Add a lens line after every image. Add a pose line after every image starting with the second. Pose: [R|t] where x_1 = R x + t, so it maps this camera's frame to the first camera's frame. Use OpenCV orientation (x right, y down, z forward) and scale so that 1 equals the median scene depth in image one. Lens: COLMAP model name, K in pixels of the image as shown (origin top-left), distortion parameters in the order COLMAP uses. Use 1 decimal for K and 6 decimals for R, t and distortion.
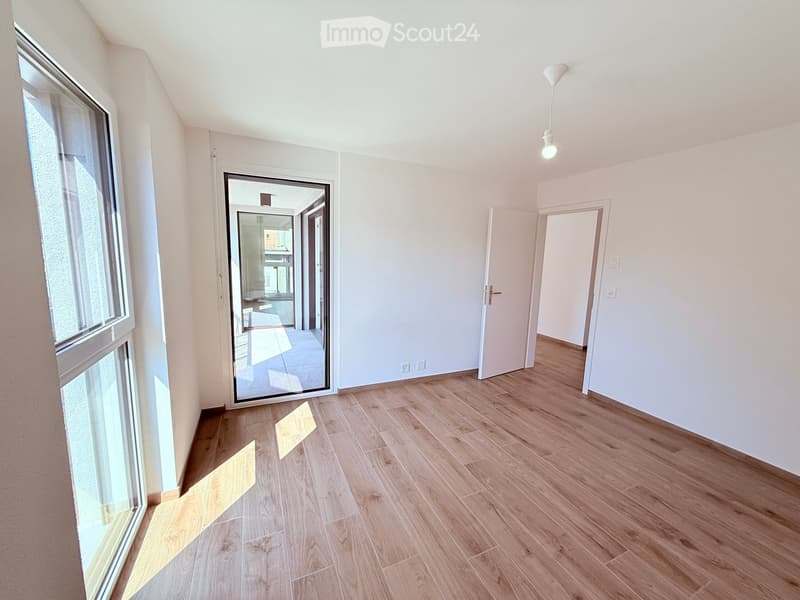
lens RADIAL K [[318.7, 0, 396.8], [0, 318.7, 299.6], [0, 0, 1]] dist [0.000310, -0.000060]
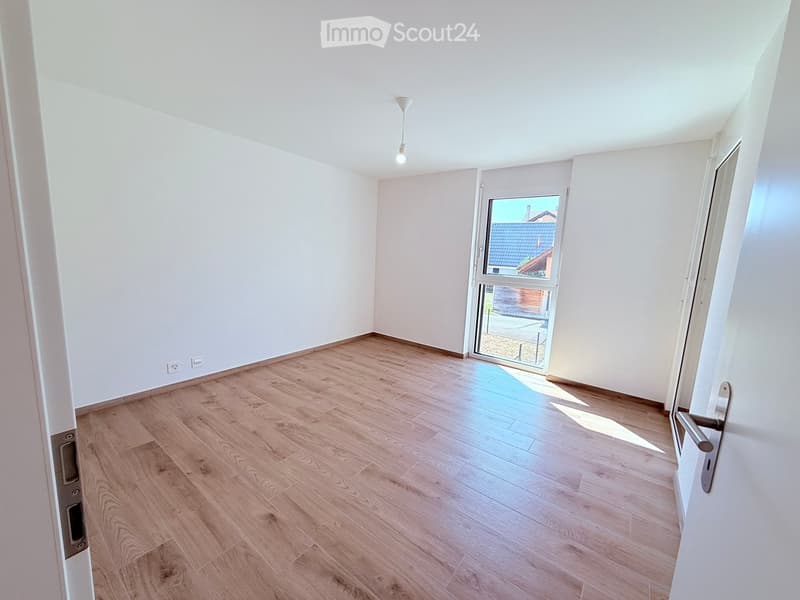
lens RADIAL K [[318.7, 0, 396.8], [0, 318.7, 299.6], [0, 0, 1]] dist [0.000310, -0.000060]
pose [[-0.874295, -0.001102, -0.485393, 0.845071], [-0.139891, 0.958140, 0.249797, -0.161482], [0.464799, 0.286298, -0.837851, 1.684035]]
